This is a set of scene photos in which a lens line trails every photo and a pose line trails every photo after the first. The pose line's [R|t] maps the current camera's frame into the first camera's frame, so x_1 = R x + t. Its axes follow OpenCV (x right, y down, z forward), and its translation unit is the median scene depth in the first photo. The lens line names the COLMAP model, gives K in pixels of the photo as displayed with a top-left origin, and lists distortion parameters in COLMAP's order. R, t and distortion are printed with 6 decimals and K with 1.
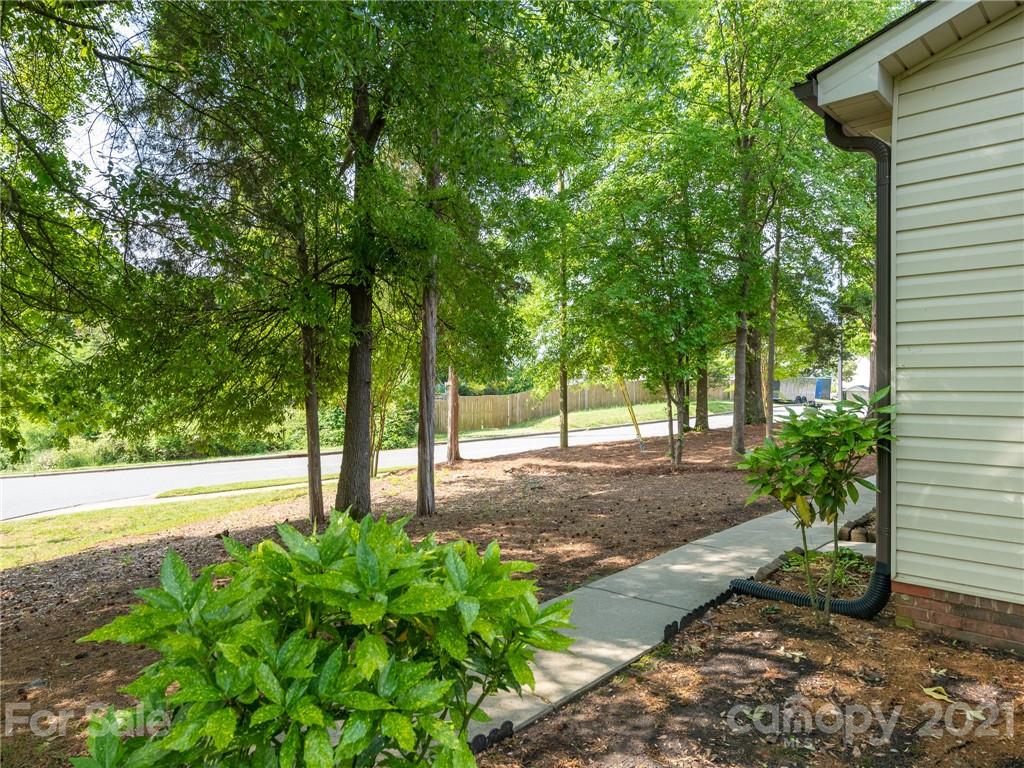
lens RADIAL K [[799.8, 0, 512.0], [0, 799.8, 384.0], [0, 0, 1]] dist [0.009099, 0.005702]
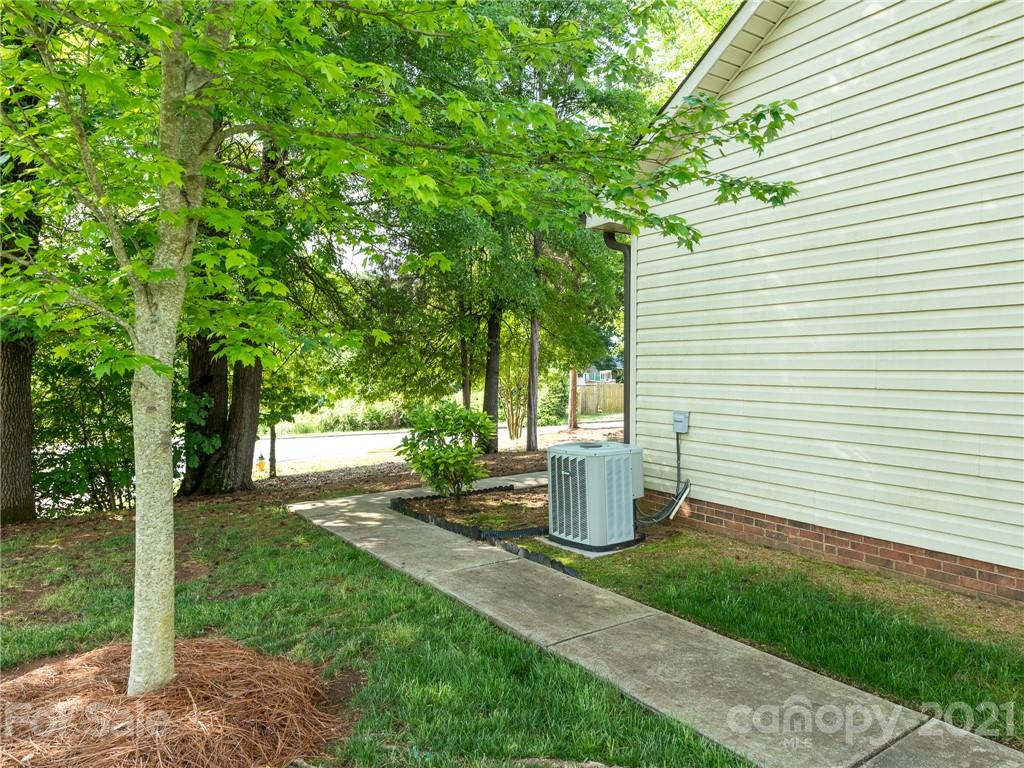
lens RADIAL K [[799.8, 0, 512.0], [0, 799.8, 384.0], [0, 0, 1]] dist [0.009099, 0.005702]
pose [[0.976210, 0.013473, -0.216408, 0.205591], [-0.010137, 0.999812, 0.016519, -0.005616], [0.216590, -0.013932, 0.976163, -0.615151]]
